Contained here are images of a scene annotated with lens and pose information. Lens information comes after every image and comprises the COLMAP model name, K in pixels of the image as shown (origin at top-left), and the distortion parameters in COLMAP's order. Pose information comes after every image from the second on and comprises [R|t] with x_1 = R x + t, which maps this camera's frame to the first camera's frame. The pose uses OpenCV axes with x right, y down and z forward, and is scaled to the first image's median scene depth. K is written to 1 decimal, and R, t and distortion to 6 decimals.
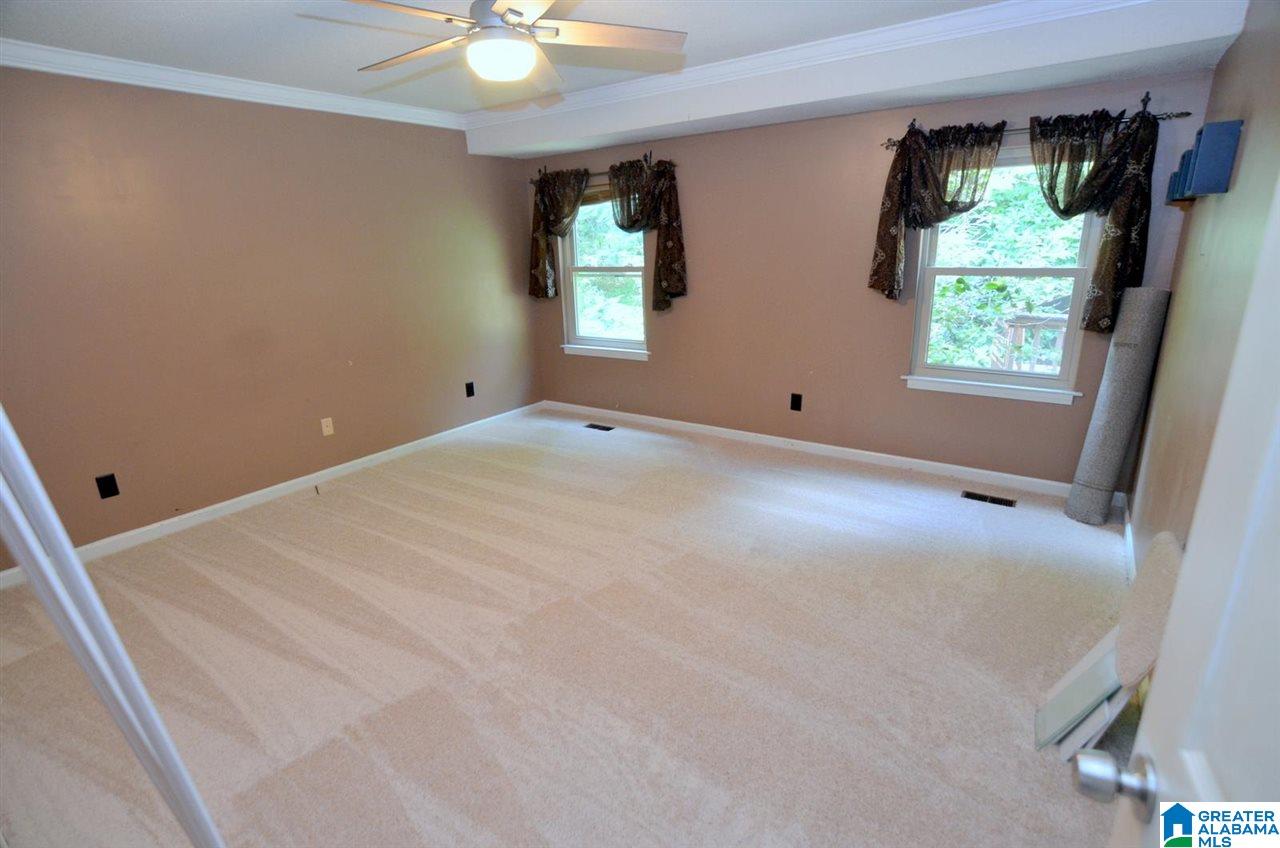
lens RADIAL K [[618.9, 0, 640.1], [0, 618.9, 440.3], [0, 0, 1]] dist [-0.012639, -0.000146]
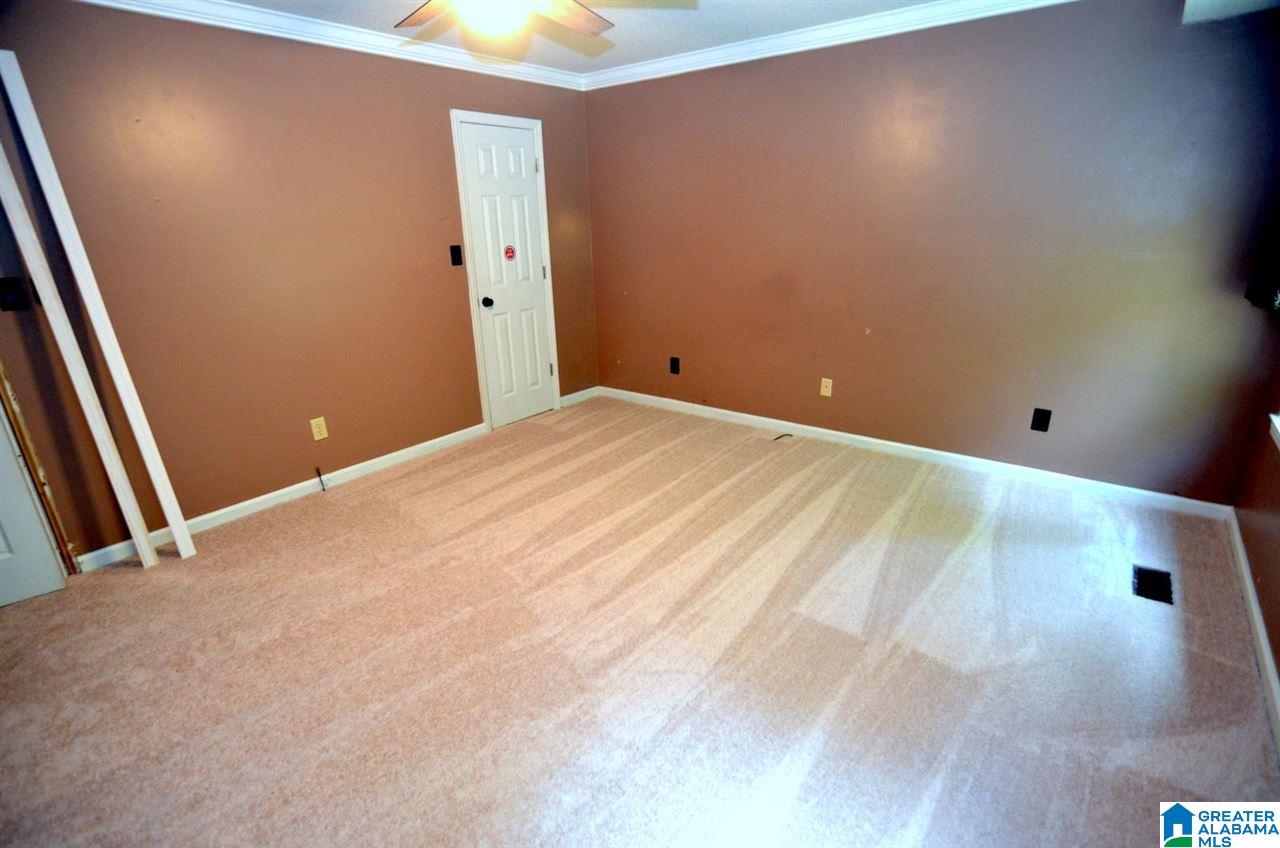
lens RADIAL K [[623.1, 0, 641.1], [0, 623.1, 393.5], [0, 0, 1]] dist [-0.060418, -0.000026]
pose [[-0.055697, 0.298893, -0.952660, 0.472995], [-0.285372, 0.909573, 0.302059, -0.244925], [0.956797, 0.288686, 0.034635, 0.773203]]
